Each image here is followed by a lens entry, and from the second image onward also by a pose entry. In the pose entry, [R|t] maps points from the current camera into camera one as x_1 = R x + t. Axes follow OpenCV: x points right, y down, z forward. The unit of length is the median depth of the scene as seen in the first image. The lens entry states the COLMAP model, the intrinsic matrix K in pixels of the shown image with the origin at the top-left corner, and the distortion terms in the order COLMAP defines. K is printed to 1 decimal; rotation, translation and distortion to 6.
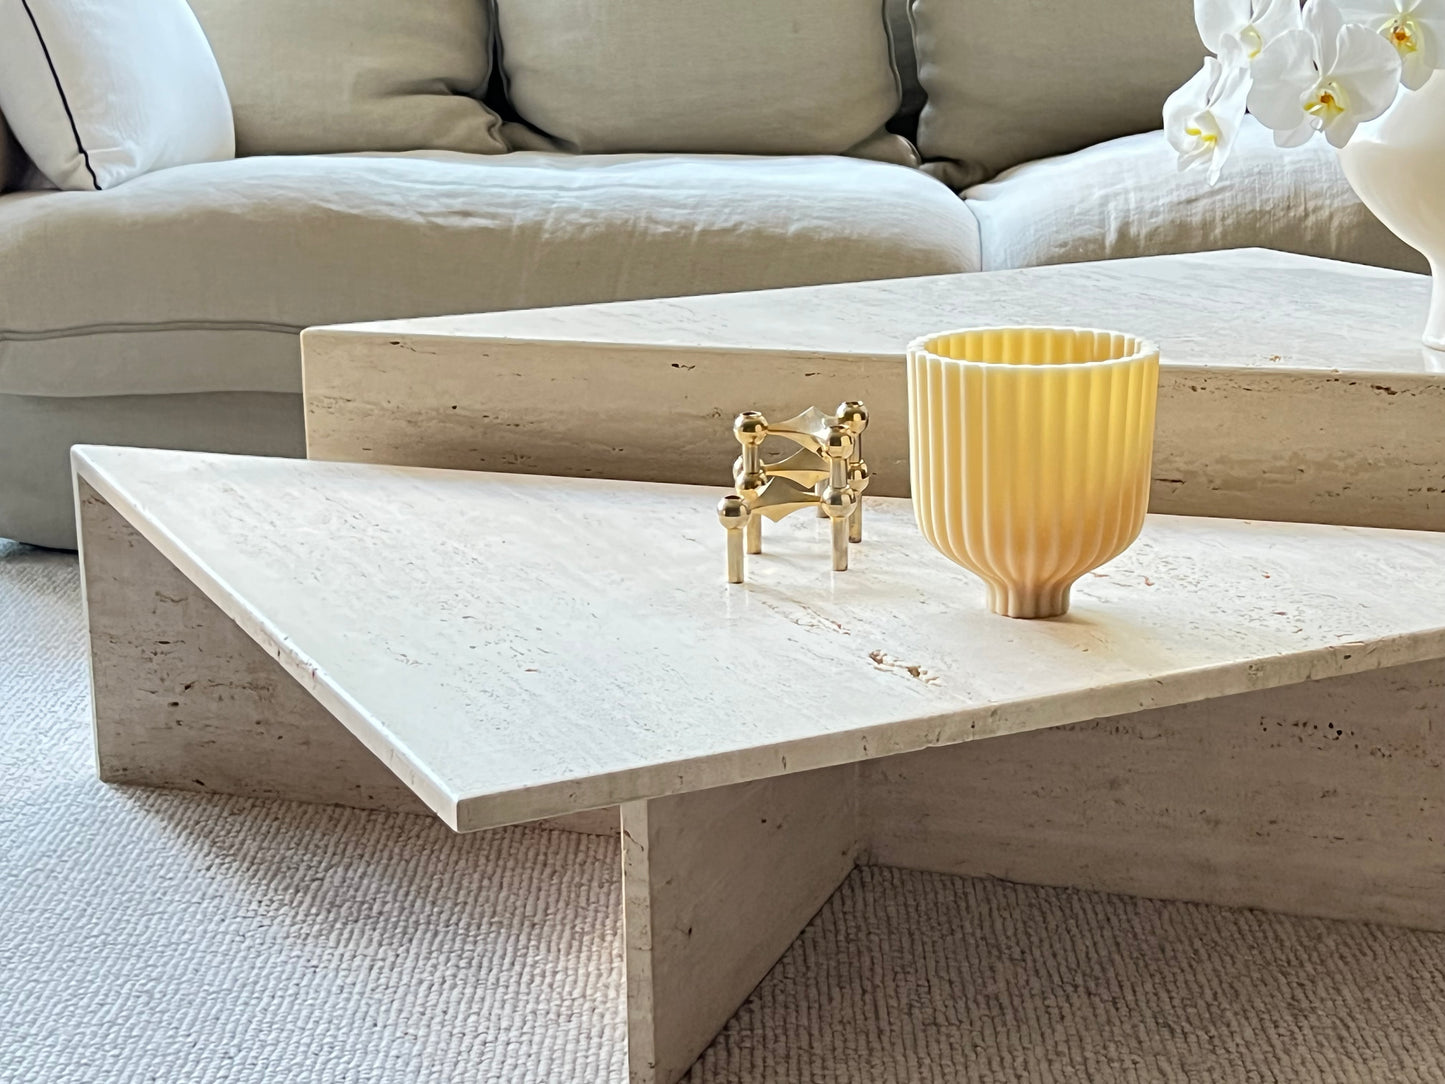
lens RADIAL K [[2595.7, 0, 722.5], [0, 2595.7, 542.0], [0, 0, 1]] dist [0.242885, -0.902462]
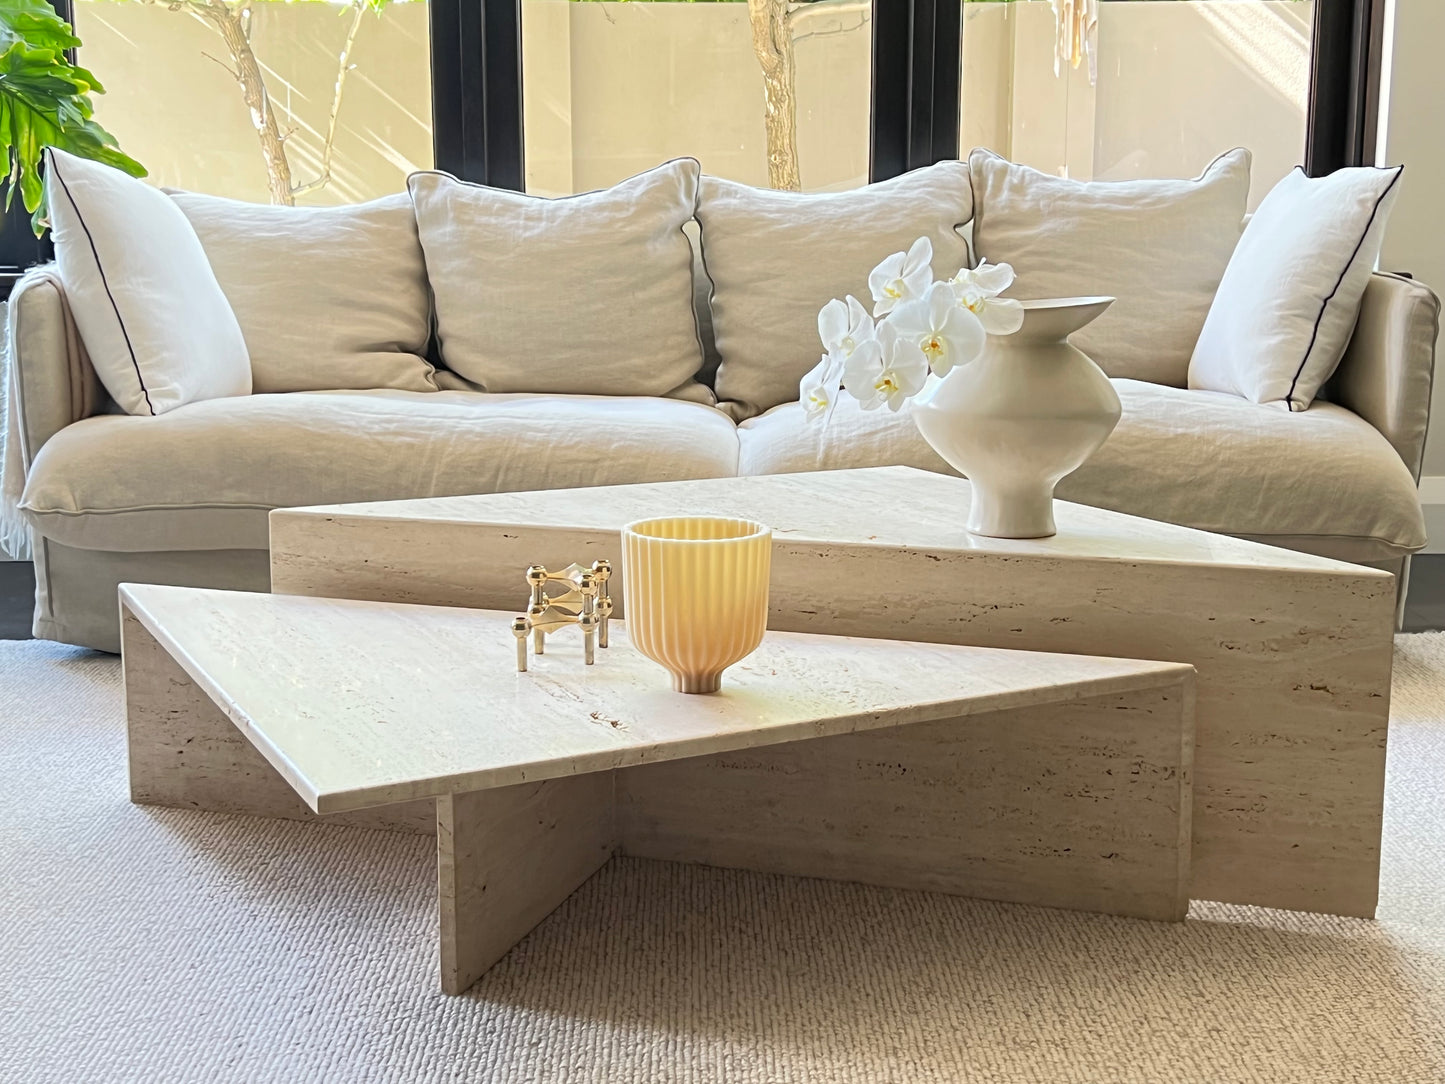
lens RADIAL K [[1947.2, 0, 721.9], [0, 1947.2, 525.7], [0, 0, 1]] dist [0.172414, -0.512153]
pose [[0.999445, 0.013311, 0.030553, 0.081428], [-0.011100, 0.997384, -0.071428, 0.009502], [-0.031424, 0.071050, 0.996978, -0.196046]]
